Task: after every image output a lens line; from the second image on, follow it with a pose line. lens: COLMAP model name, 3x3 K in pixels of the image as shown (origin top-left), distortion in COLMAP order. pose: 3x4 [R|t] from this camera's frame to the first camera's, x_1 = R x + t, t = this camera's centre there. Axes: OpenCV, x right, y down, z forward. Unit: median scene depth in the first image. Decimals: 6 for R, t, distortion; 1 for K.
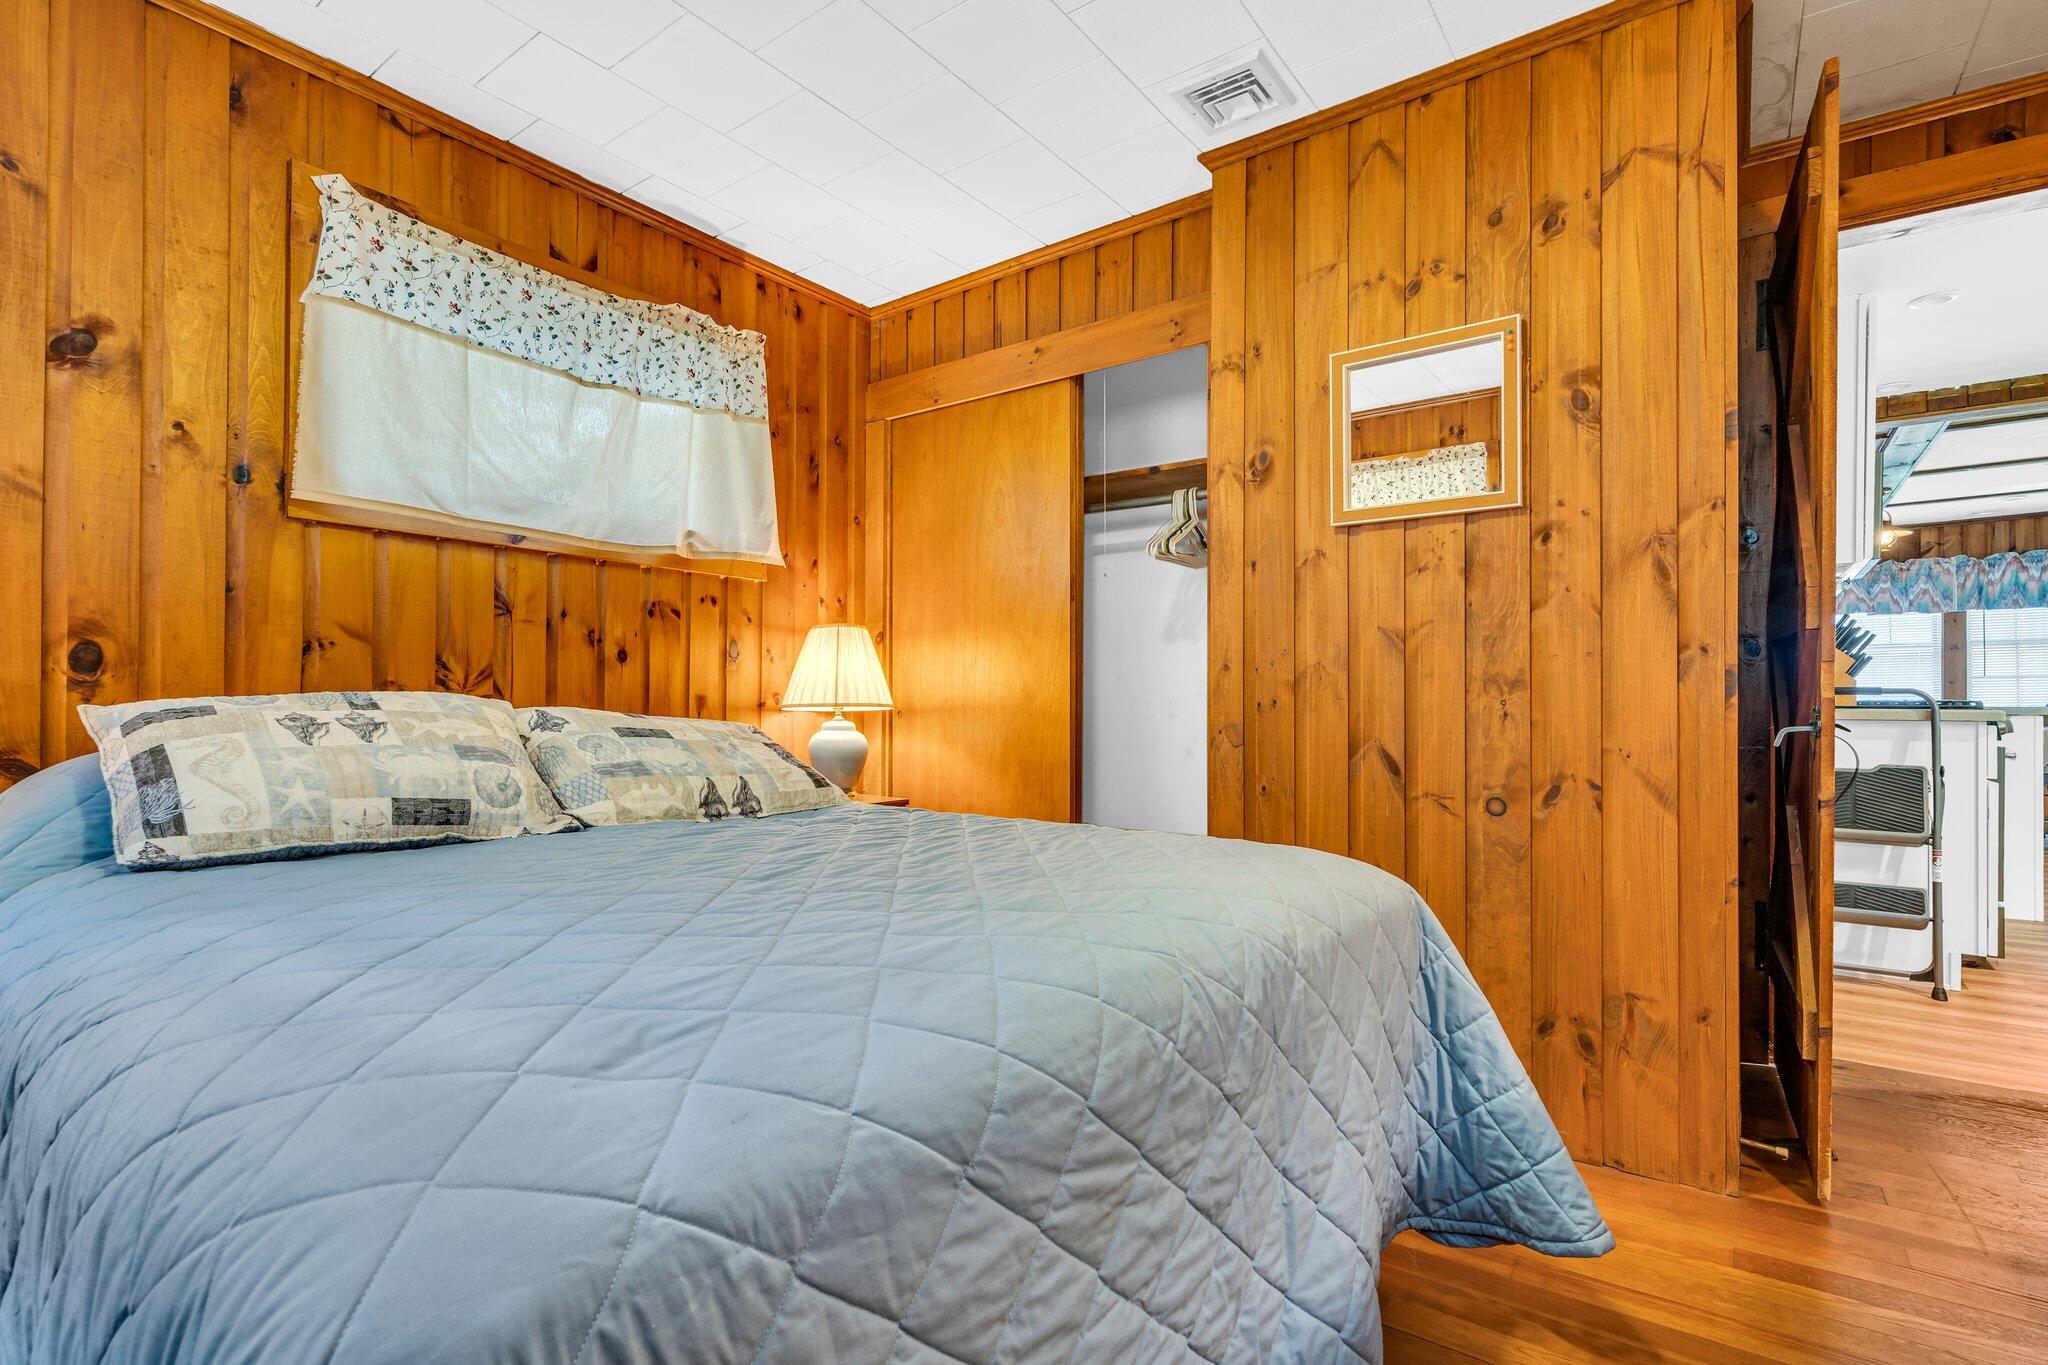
lens RADIAL K [[950.6, 0, 1030.2], [0, 950.6, 690.7], [0, 0, 1]] dist [-0.005100, 0.001460]
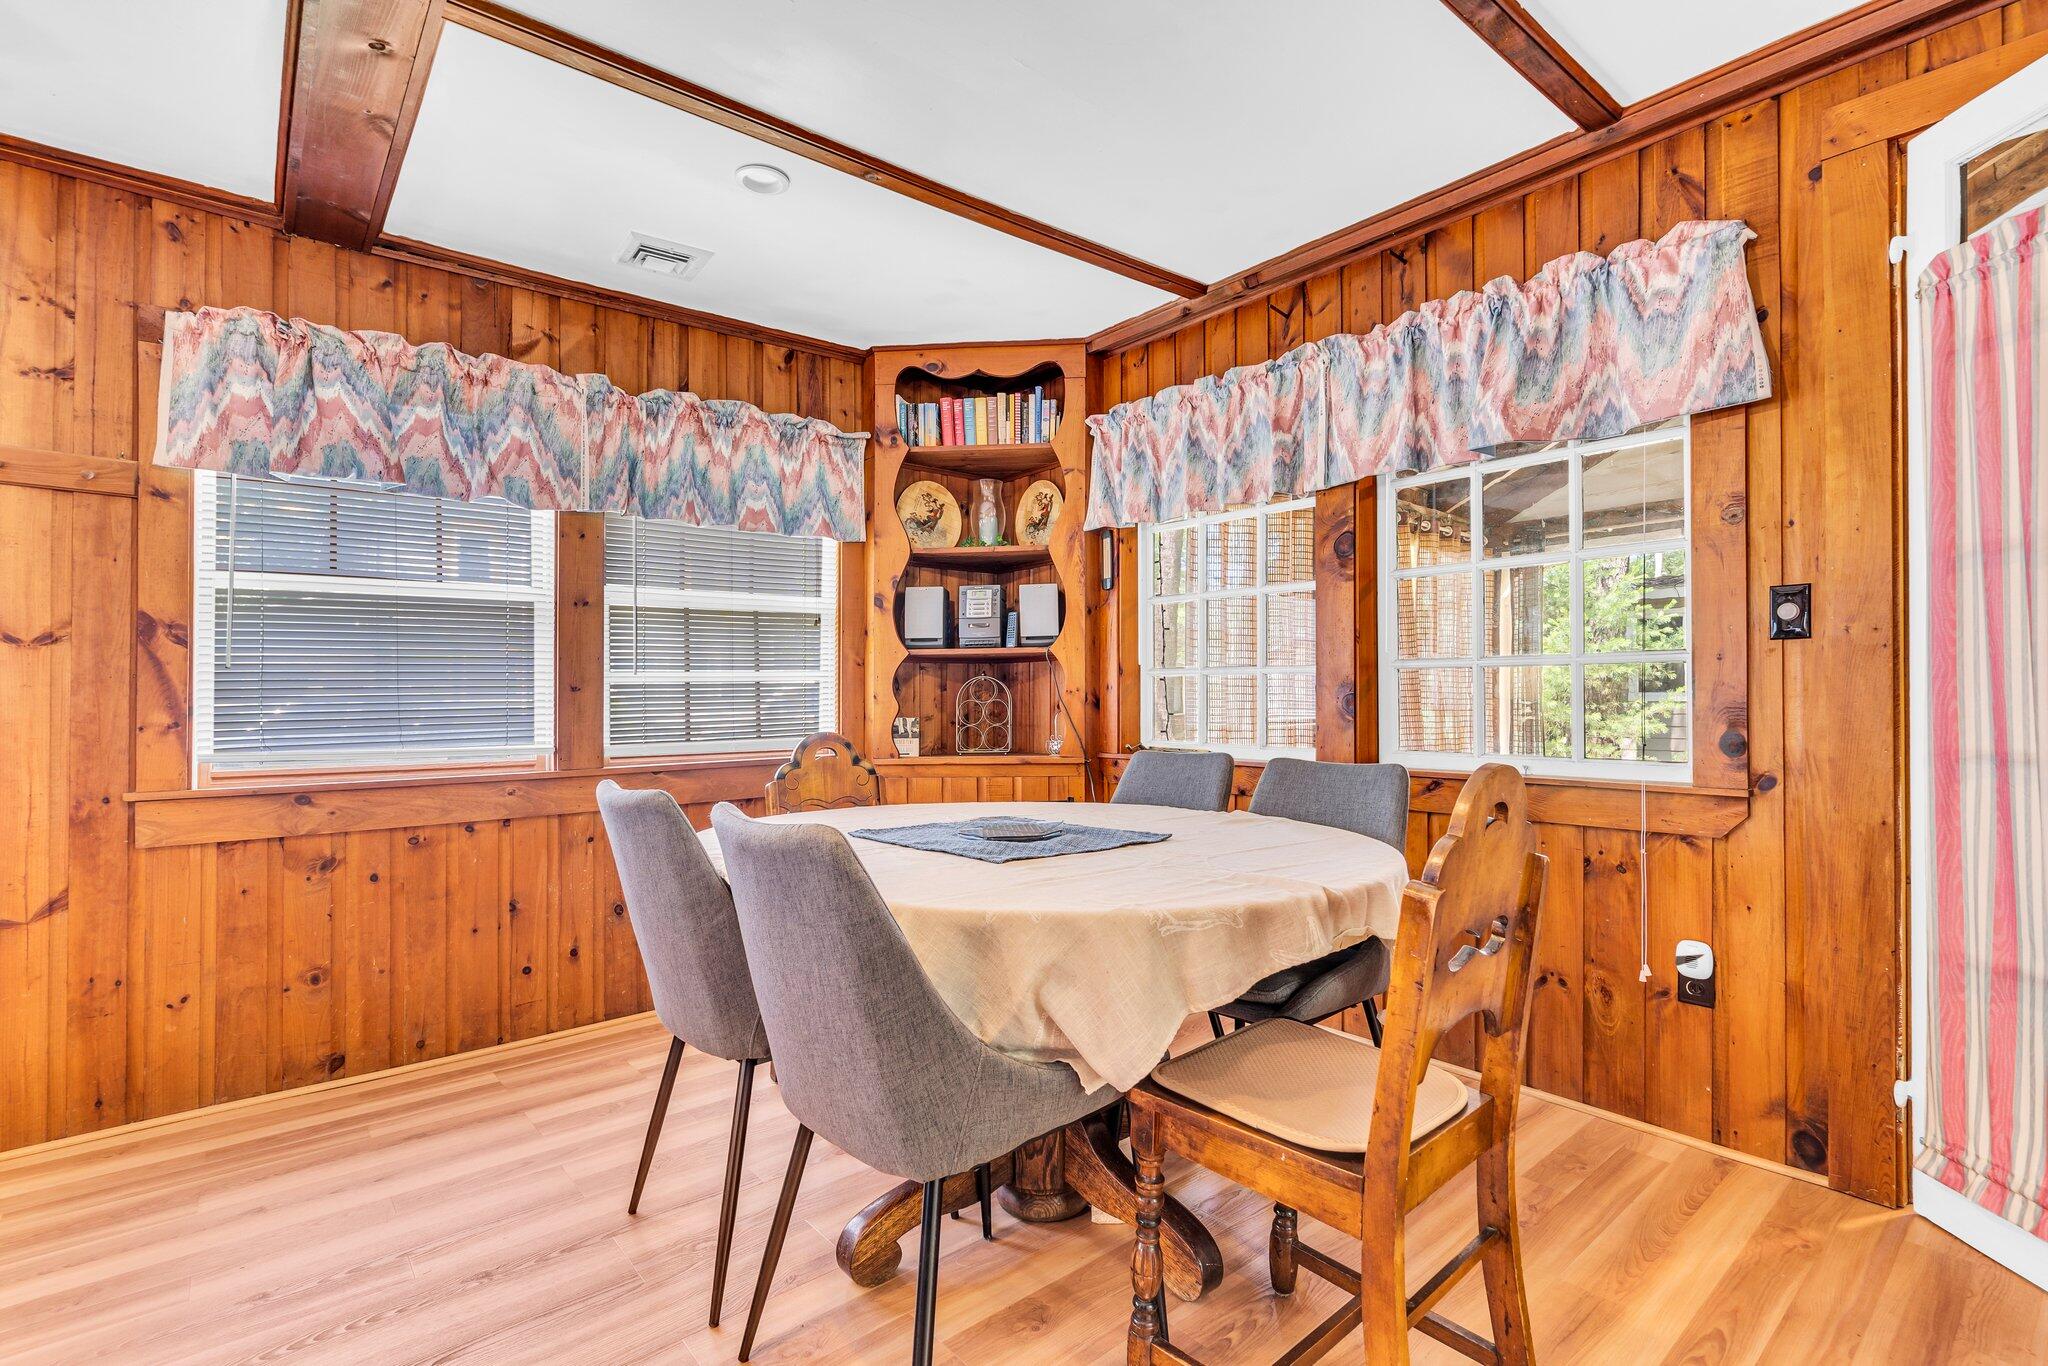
lens RADIAL K [[950.6, 0, 1049.8], [0, 950.6, 690.7], [0, 0, 1]] dist [-0.005100, 0.001460]
pose [[0.215319, 0.000006, 0.976544, 1.776434], [-0.000294, 1.000000, 0.000059, -0.024652], [-0.976544, -0.000300, 0.215319, 2.041551]]
